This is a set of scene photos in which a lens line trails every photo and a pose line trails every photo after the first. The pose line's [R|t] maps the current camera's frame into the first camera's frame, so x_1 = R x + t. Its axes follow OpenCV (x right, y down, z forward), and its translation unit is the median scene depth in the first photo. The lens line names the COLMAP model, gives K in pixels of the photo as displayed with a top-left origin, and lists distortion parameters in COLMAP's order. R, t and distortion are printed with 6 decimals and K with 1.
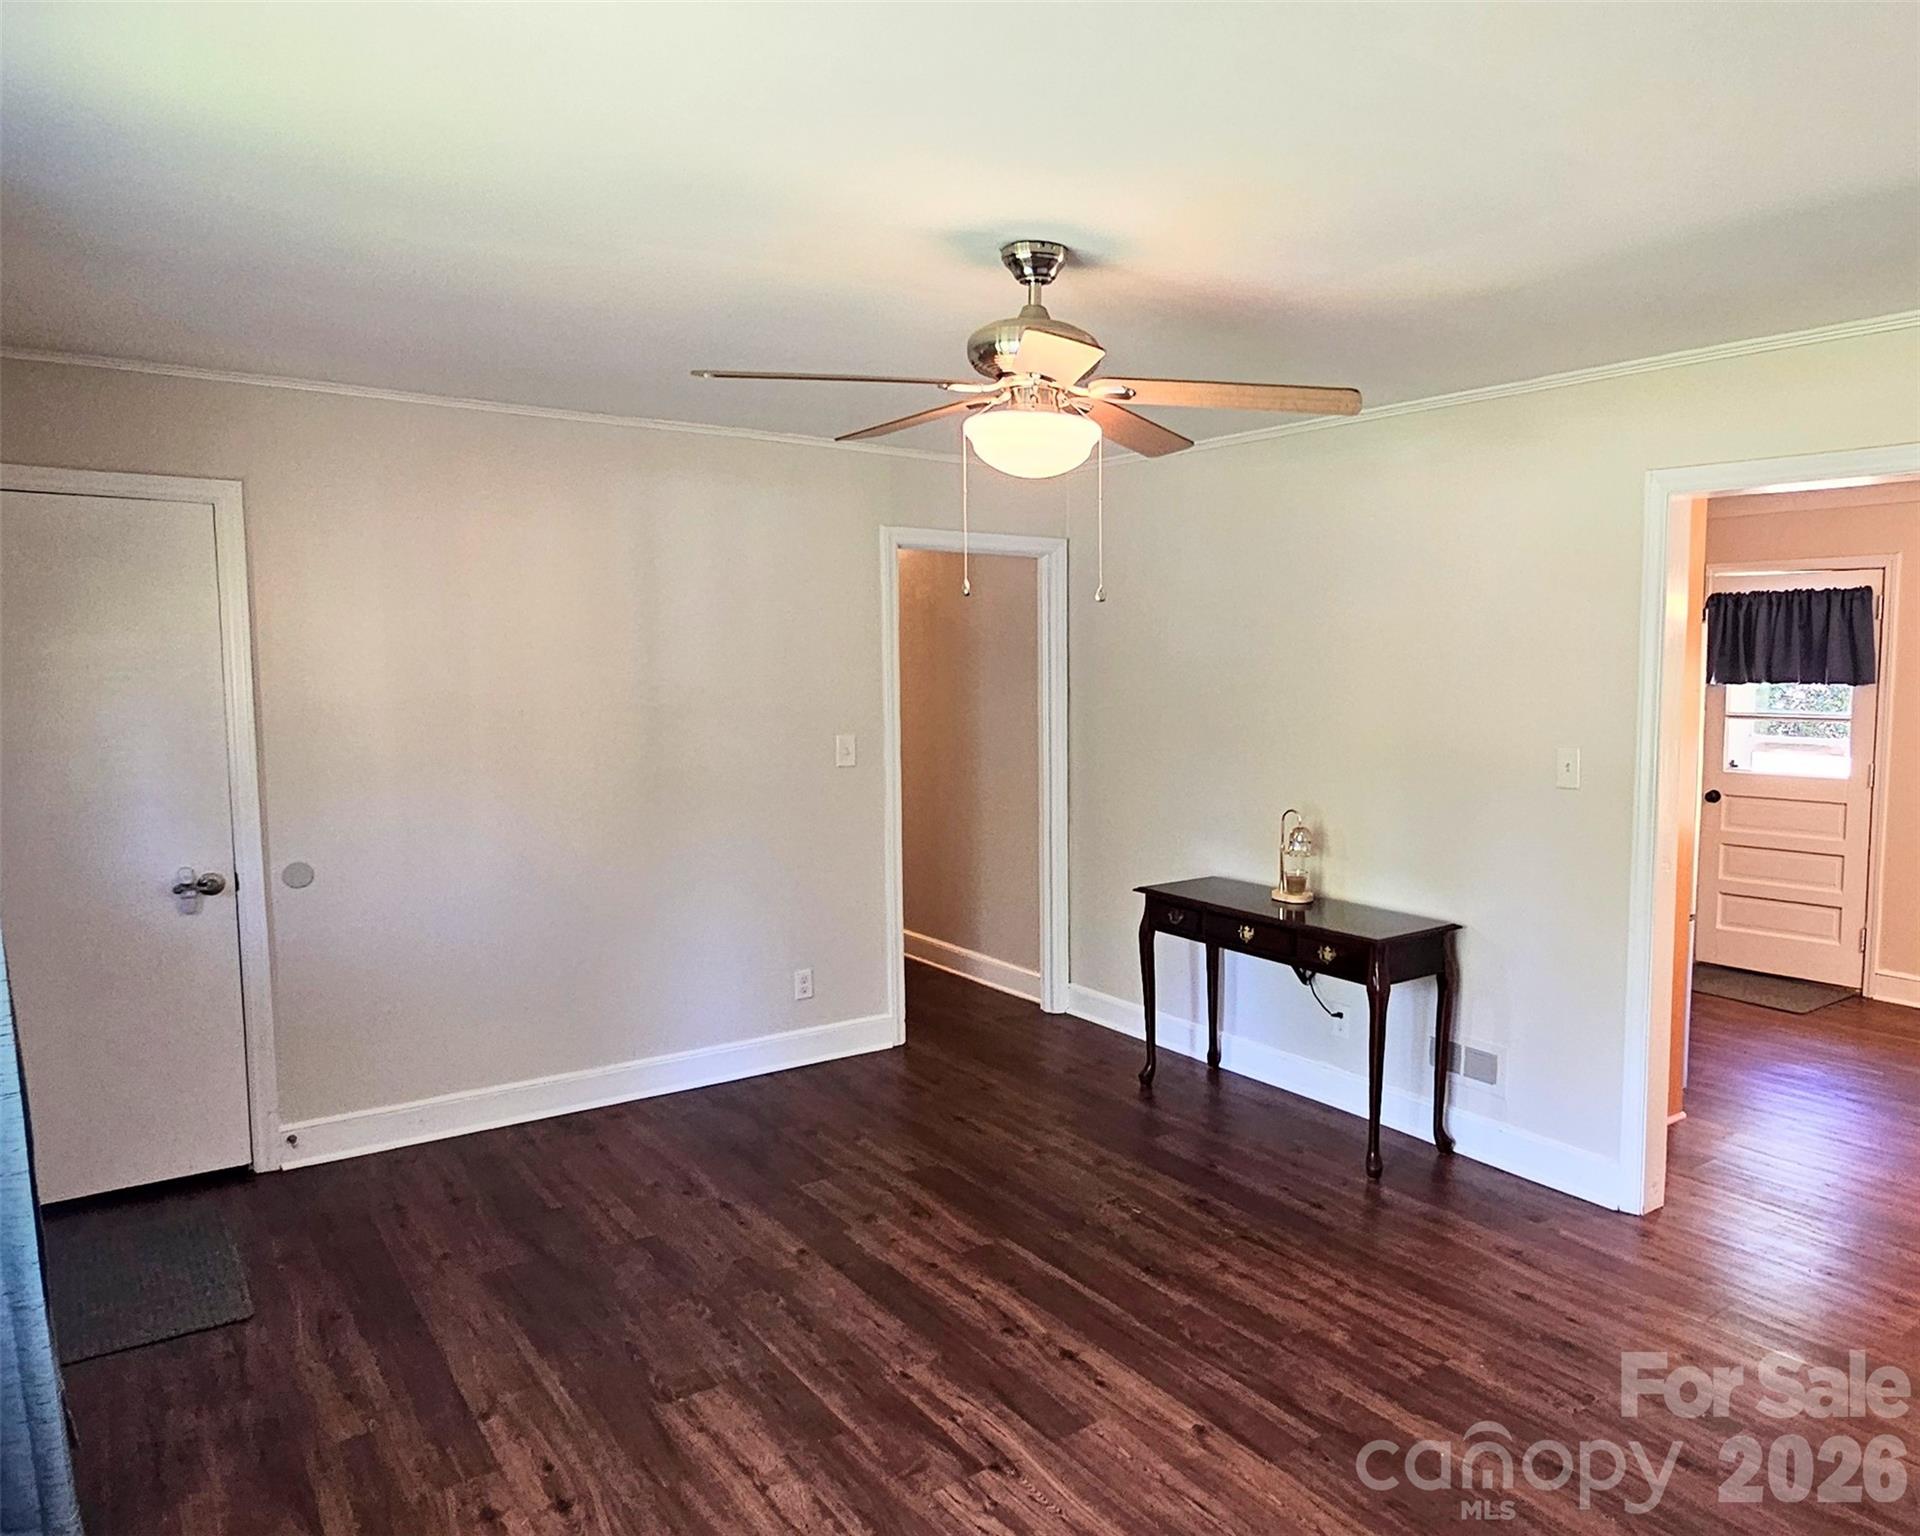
lens RADIAL K [[1335.6, 0, 1158.1], [0, 1335.6, 772.7], [0, 0, 1]] dist [0.009402, 0.003617]
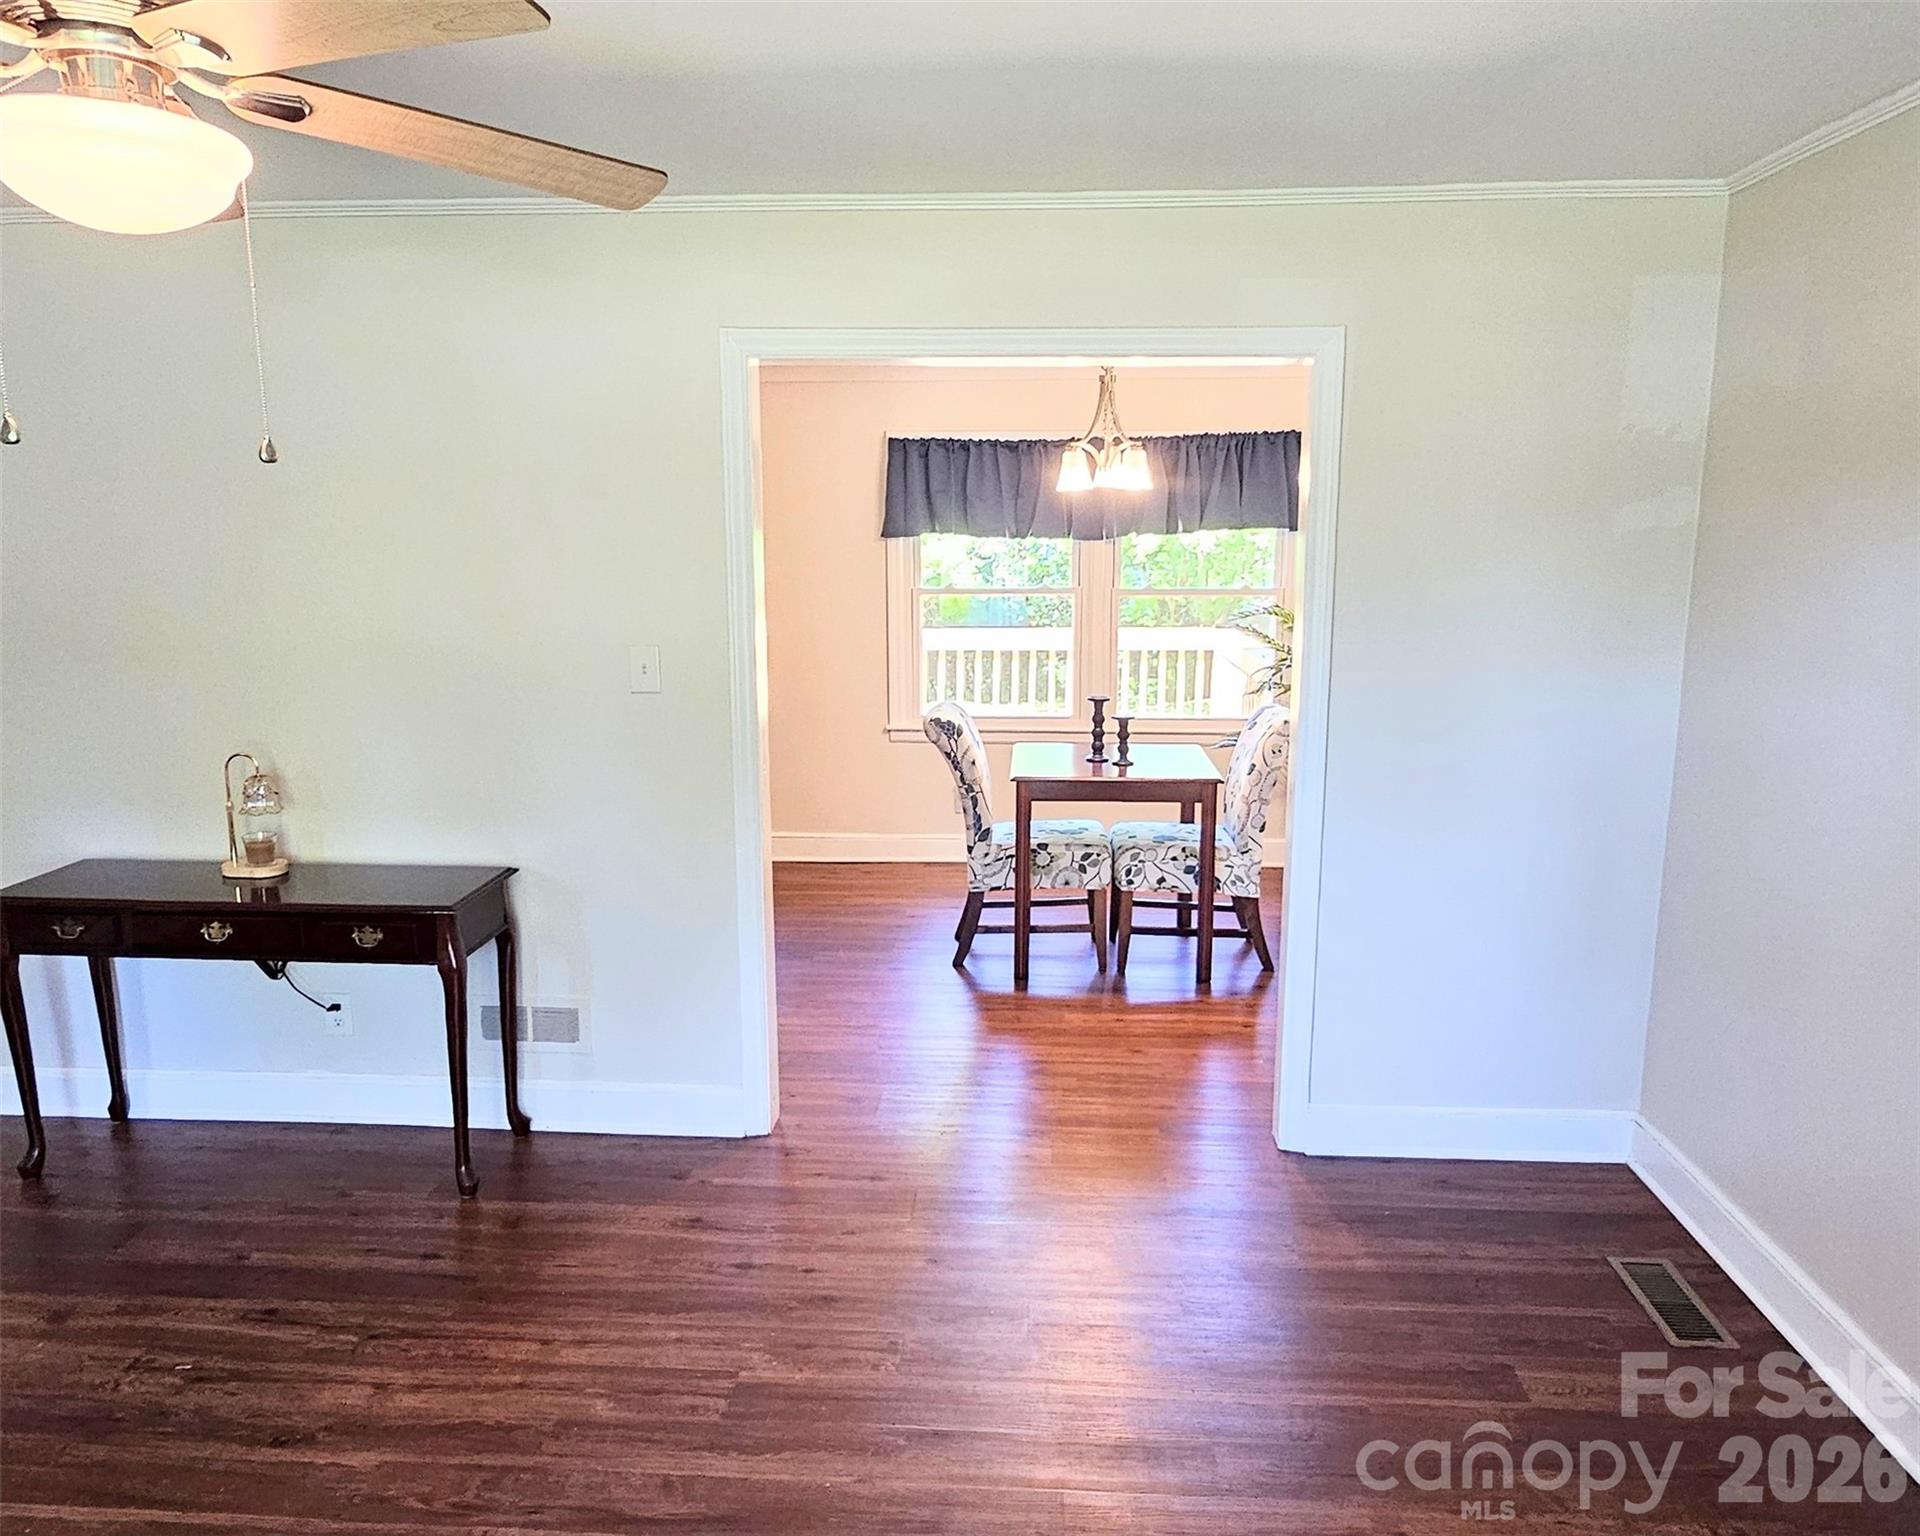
lens RADIAL K [[1357.4, 0, 971.0], [0, 1357.4, 775.5], [0, 0, 1]] dist [0.001096, -0.005214]
pose [[0.680681, -0.133763, 0.720264, -0.186032], [0.065994, 0.990388, 0.121562, -0.026903], [-0.729601, -0.035212, 0.682966, 0.224931]]
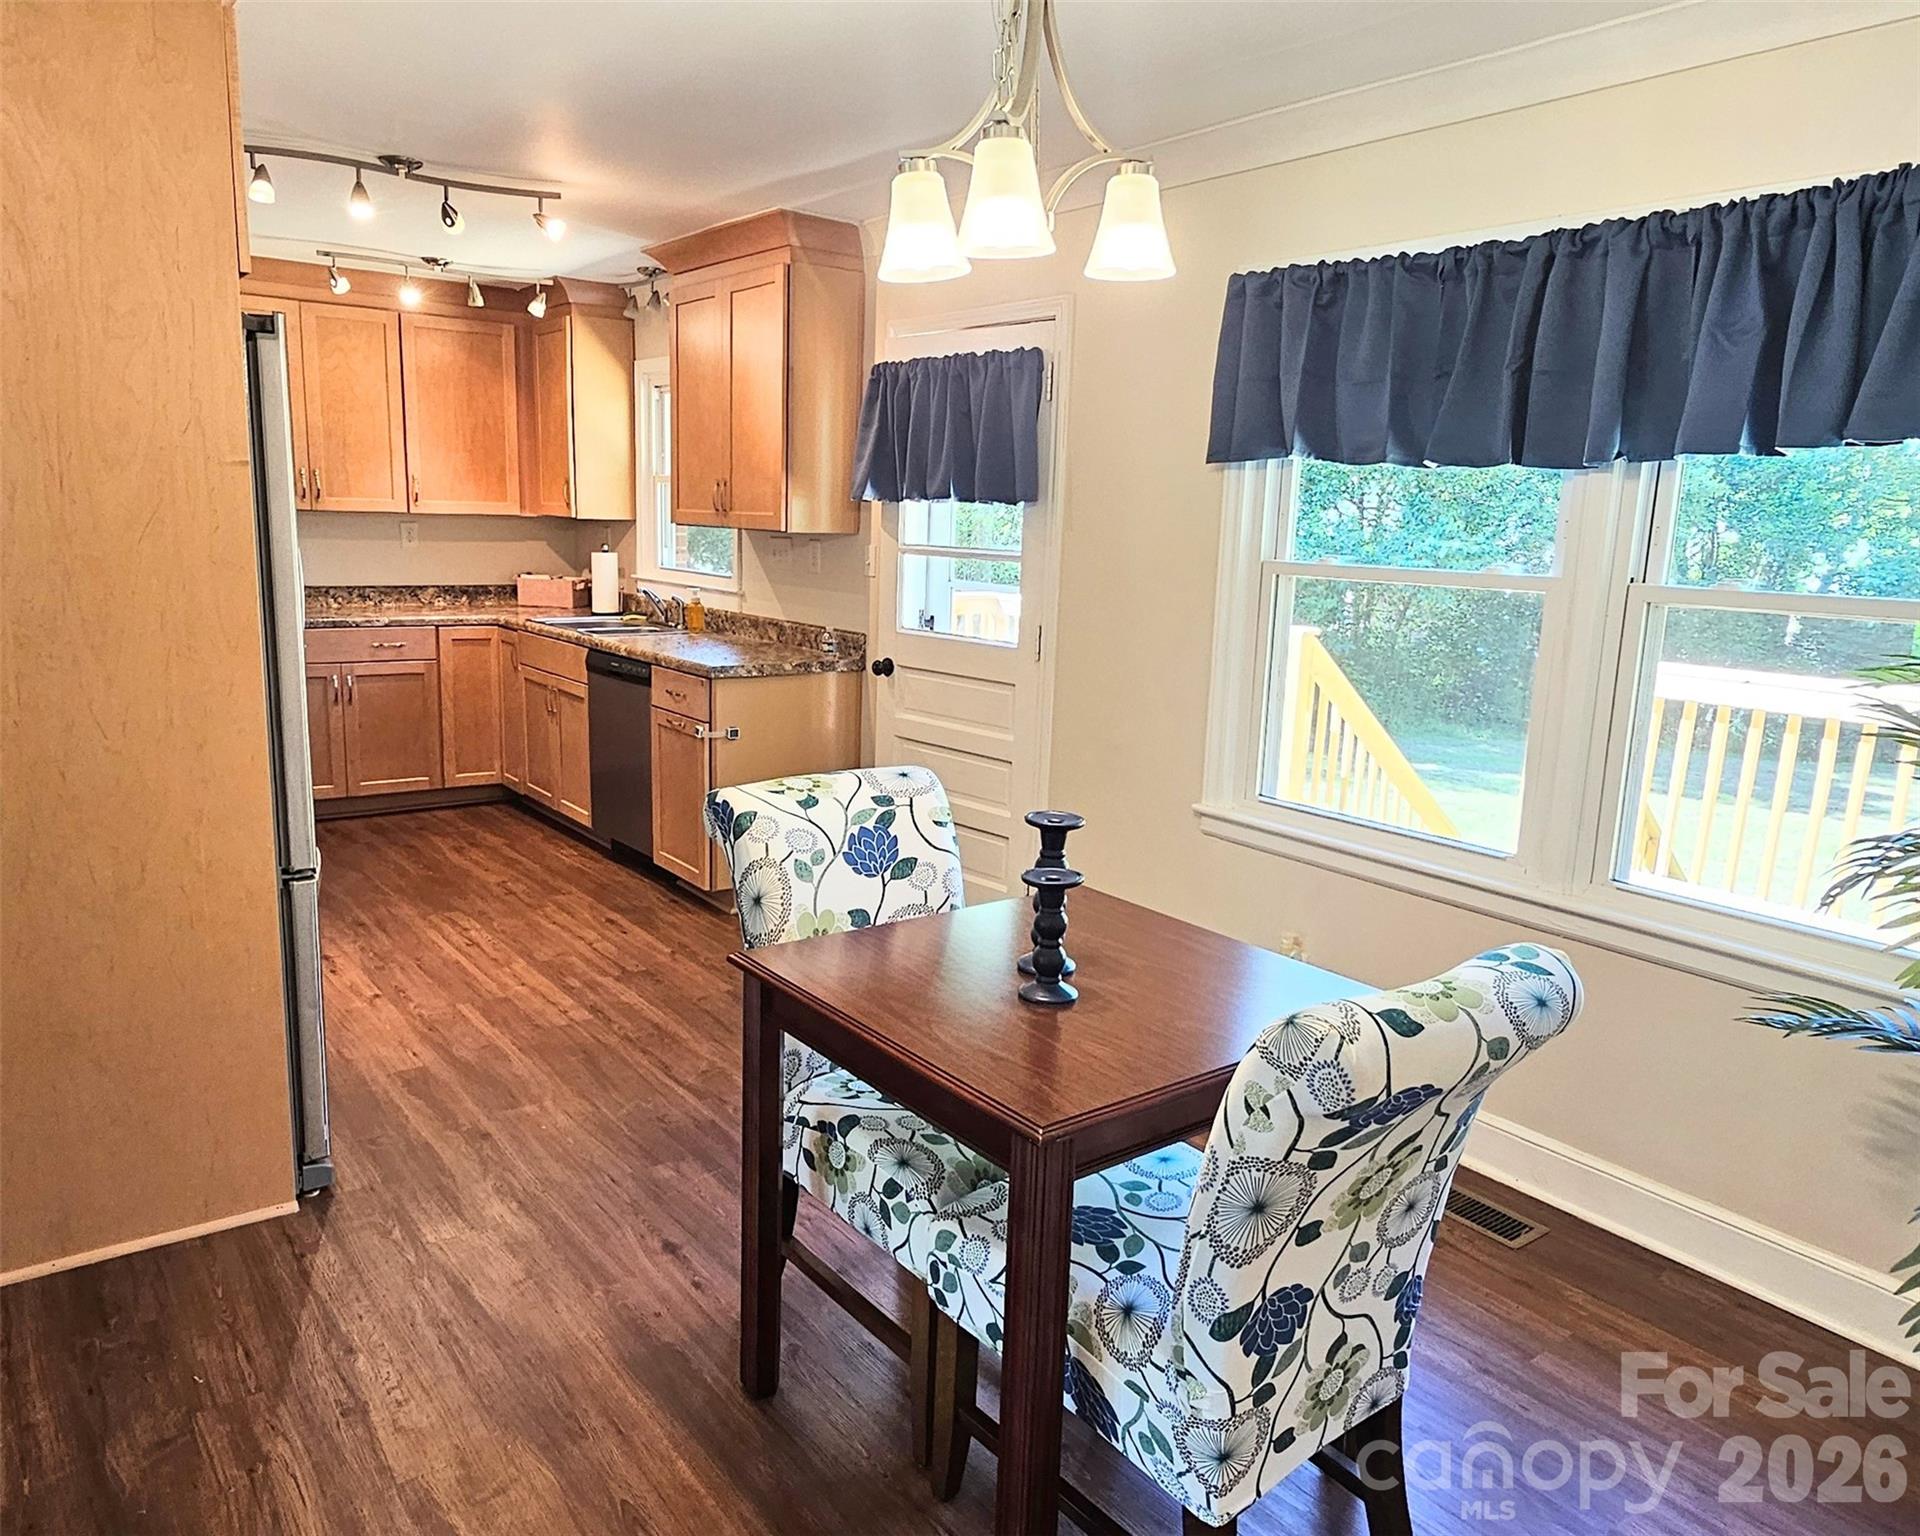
lens RADIAL K [[1357.4, 0, 971.0], [0, 1357.4, 775.5], [0, 0, 1]] dist [0.001096, -0.005214]
pose [[0.998295, 0.041559, -0.040979, 0.823136], [-0.036960, 0.993550, 0.107206, -0.005204], [0.045170, -0.105509, 0.993392, 0.507706]]
